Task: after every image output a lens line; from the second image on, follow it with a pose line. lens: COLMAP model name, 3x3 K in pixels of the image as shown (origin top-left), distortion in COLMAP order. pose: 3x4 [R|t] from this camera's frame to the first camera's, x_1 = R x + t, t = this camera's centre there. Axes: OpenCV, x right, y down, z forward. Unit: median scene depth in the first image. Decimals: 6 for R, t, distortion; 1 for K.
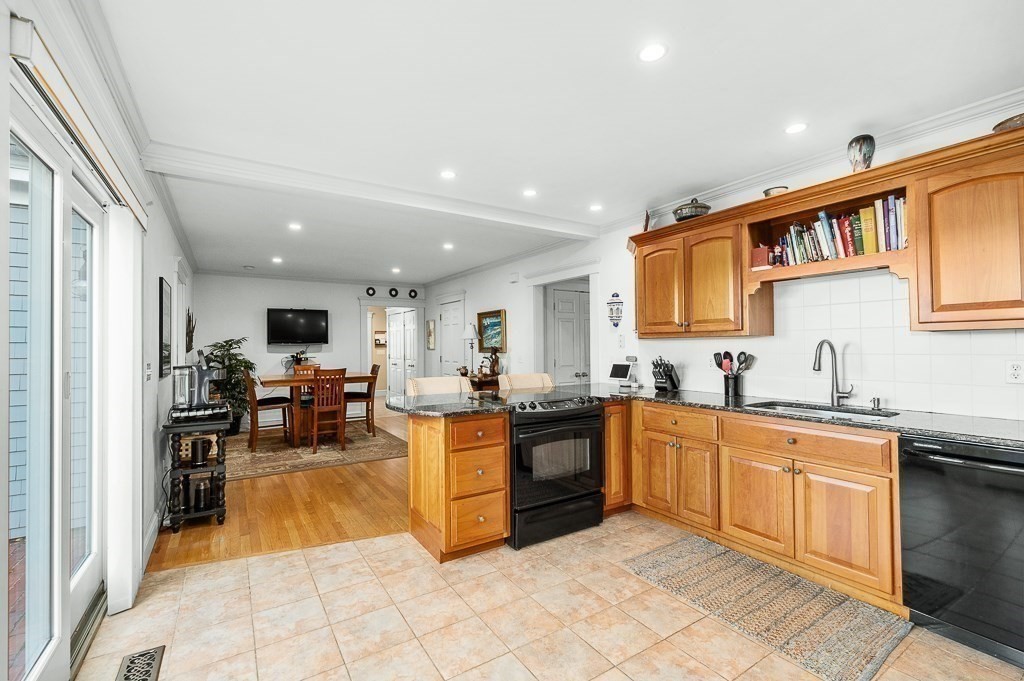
lens RADIAL K [[445.9, 0, 514.7], [0, 445.9, 338.9], [0, 0, 1]] dist [-0.000762, -0.000123]
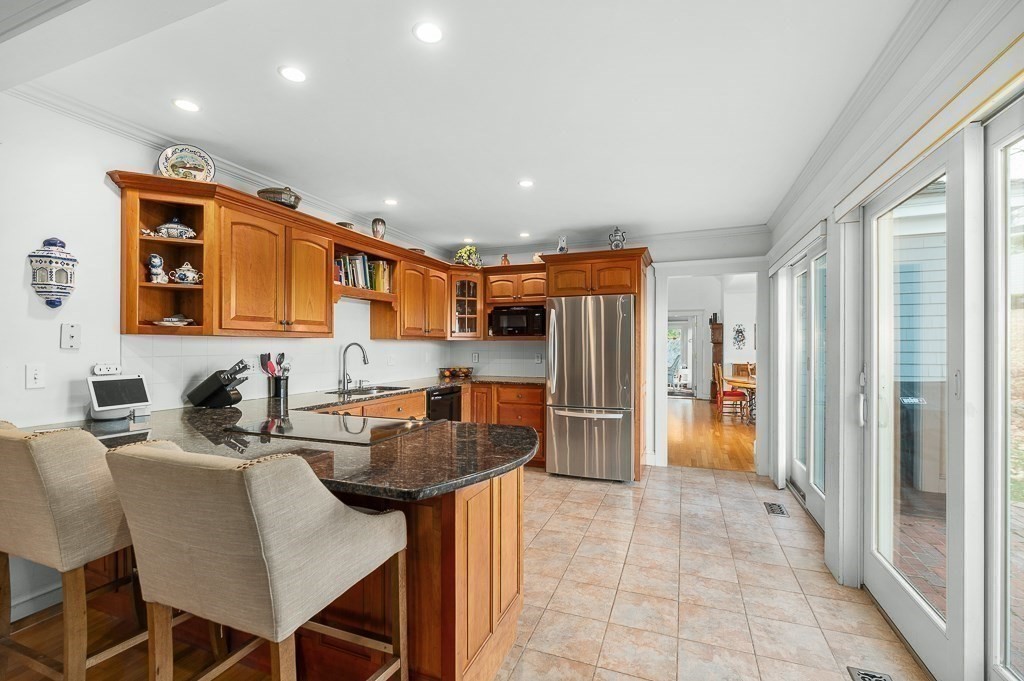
lens RADIAL K [[445.9, 0, 512.6], [0, 445.9, 347.2], [0, 0, 1]] dist [-0.000762, -0.000123]
pose [[-0.588938, 0.007799, 0.808140, -0.747955], [-0.008623, 0.999836, -0.015934, 0.033259], [-0.808132, -0.016353, -0.588774, 1.417546]]
